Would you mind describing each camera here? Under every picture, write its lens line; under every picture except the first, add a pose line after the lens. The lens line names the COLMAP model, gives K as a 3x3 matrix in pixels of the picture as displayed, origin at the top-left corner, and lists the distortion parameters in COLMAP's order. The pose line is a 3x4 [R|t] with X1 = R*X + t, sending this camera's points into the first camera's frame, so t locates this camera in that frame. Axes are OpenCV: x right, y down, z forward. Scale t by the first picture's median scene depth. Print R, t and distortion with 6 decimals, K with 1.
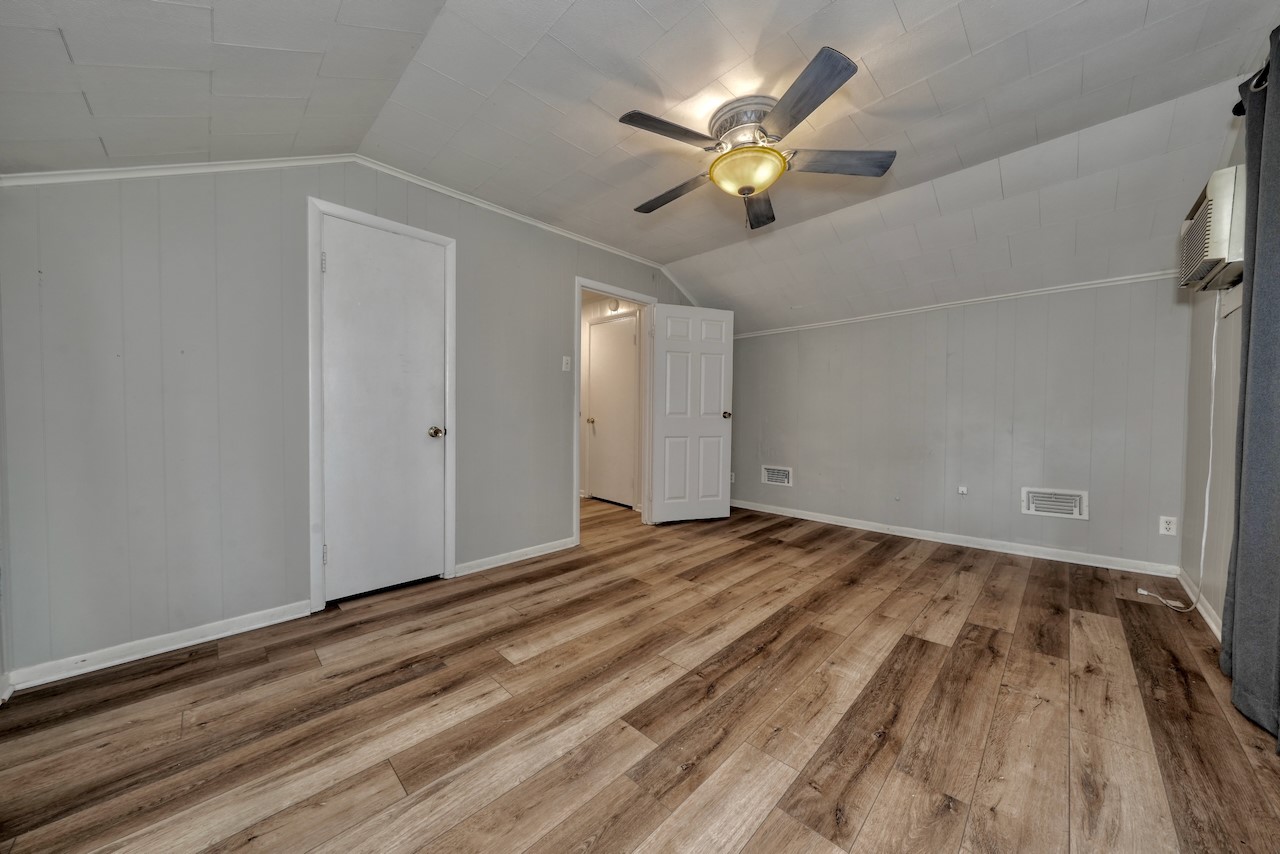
lens RADIAL K [[433.2, 0, 641.2], [0, 433.2, 425.5], [0, 0, 1]] dist [-0.006346, 0.001470]
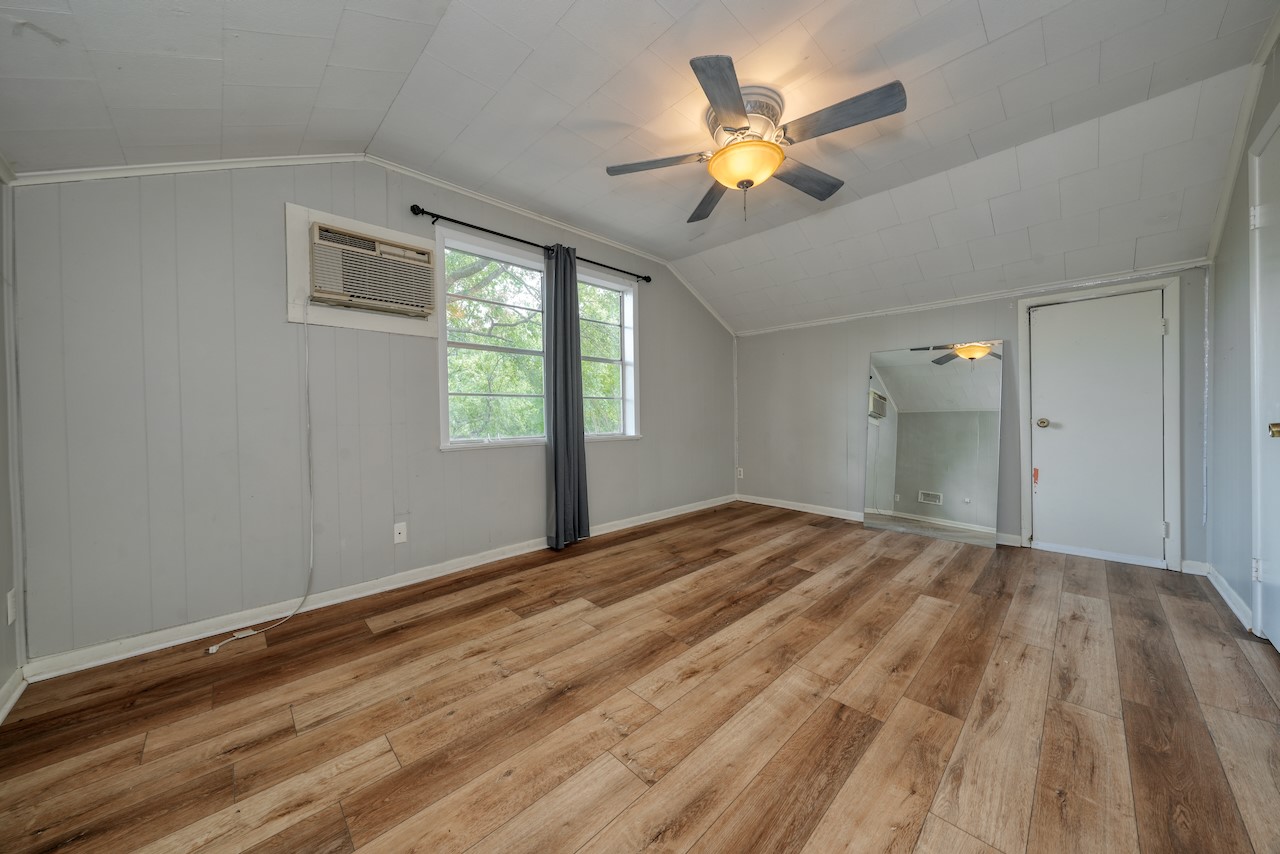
lens RADIAL K [[433.2, 0, 641.2], [0, 433.2, 425.5], [0, 0, 1]] dist [-0.006346, 0.001470]
pose [[-0.999666, 0.012710, 0.022487, 0.428272], [0.013705, 0.998909, 0.044643, -0.030590], [-0.021895, 0.044936, -0.998750, 1.863602]]
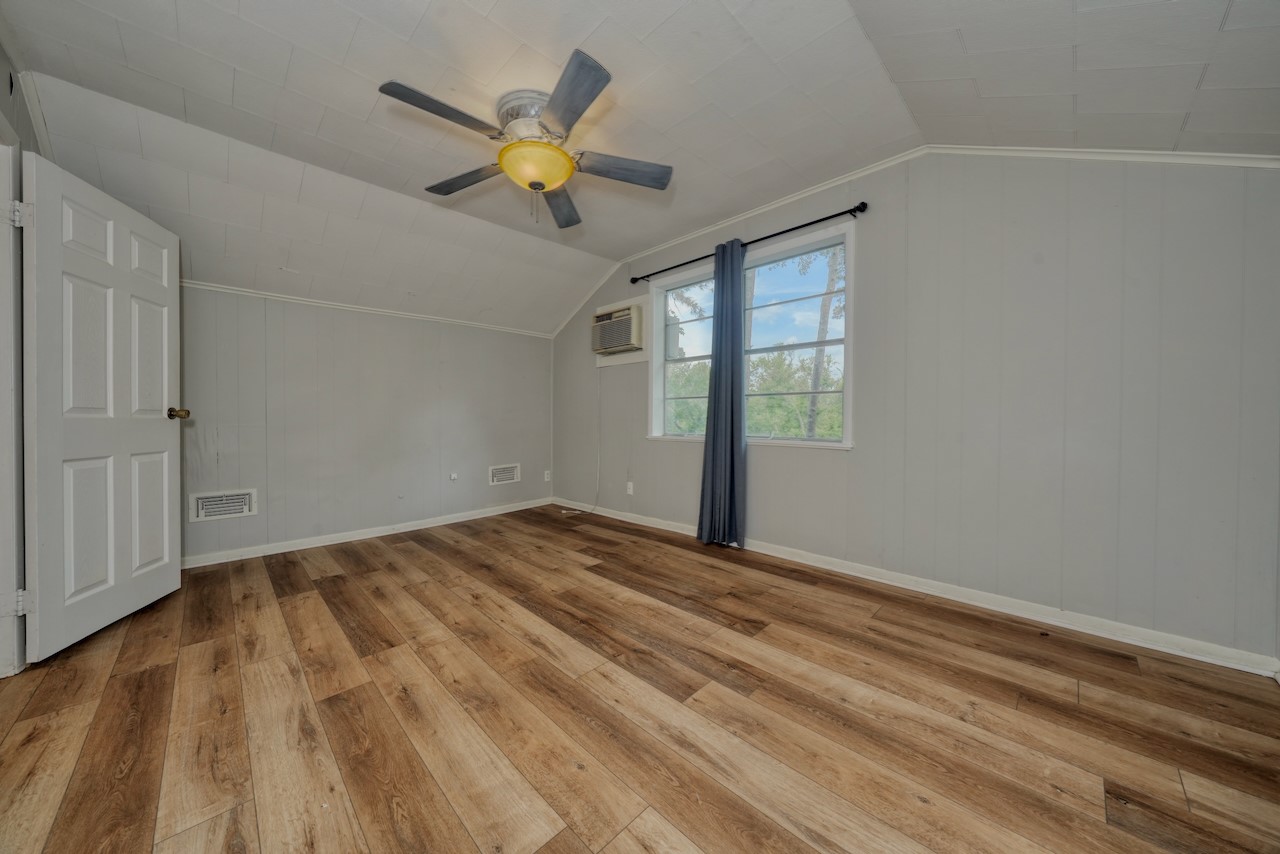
lens RADIAL K [[433.2, 0, 641.2], [0, 433.2, 425.5], [0, 0, 1]] dist [-0.006346, 0.001470]
pose [[0.008562, -0.021216, 0.999738, -0.700896], [0.027172, 0.999411, 0.020976, -0.006308], [-0.999594, 0.026985, 0.009134, 0.702398]]
